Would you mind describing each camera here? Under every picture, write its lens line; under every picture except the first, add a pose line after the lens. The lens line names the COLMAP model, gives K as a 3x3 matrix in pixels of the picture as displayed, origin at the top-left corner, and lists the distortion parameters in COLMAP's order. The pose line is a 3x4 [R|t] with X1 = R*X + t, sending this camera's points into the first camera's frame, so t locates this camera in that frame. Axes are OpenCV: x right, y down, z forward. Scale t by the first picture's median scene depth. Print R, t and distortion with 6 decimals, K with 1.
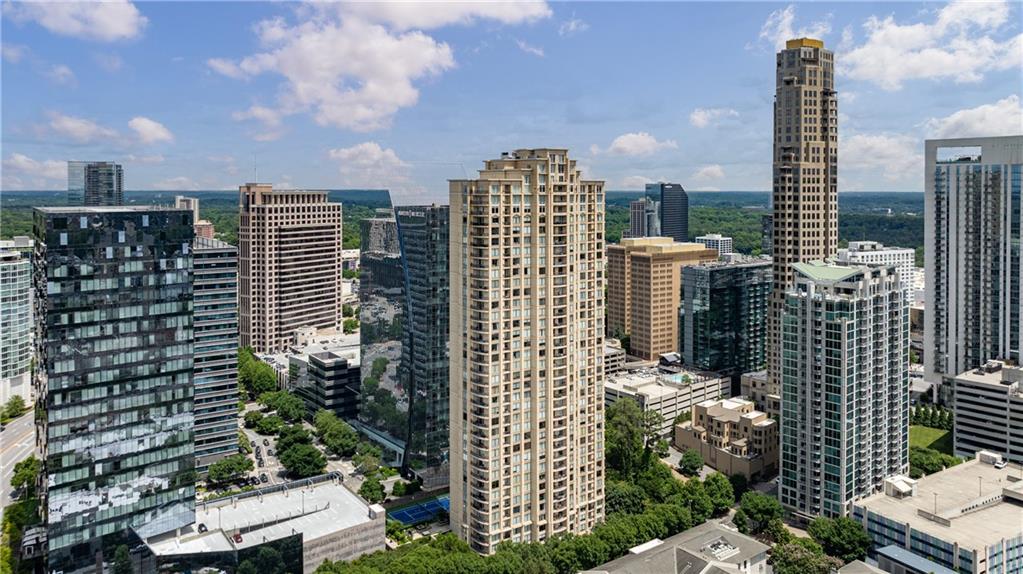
lens RADIAL K [[741.1, 0, 508.9], [0, 741.1, 197.7], [0, 0, 1]] dist [-0.012332, -0.007436]
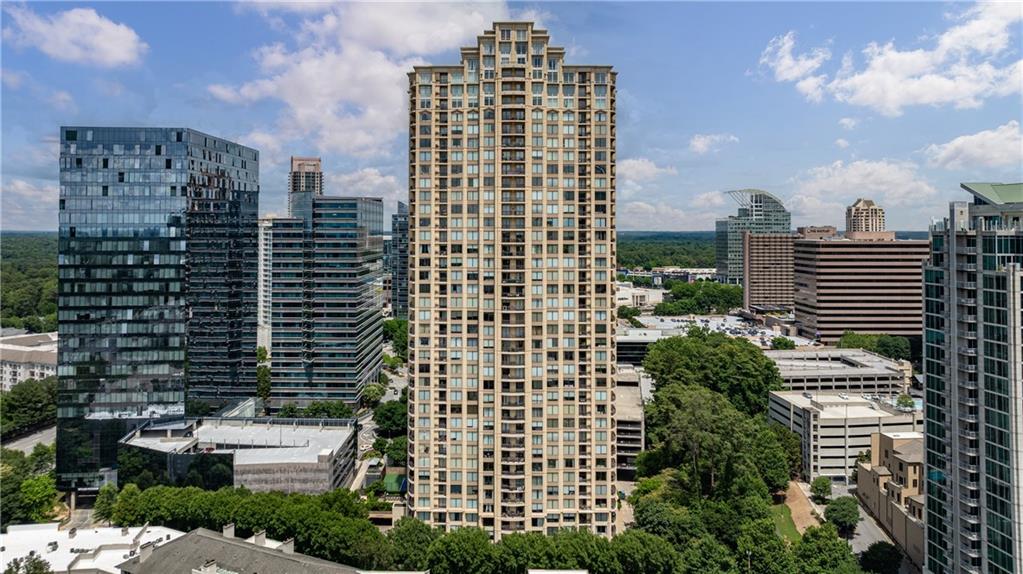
lens RADIAL K [[732.5, 0, 477.4], [0, 732.5, 219.8], [0, 0, 1]] dist [-0.009899, -0.001692]
pose [[0.797292, -0.007339, -0.603550, 0.485414], [-0.008809, 0.999678, -0.023793, 0.154426], [0.603530, 0.024287, 0.796970, 0.387289]]
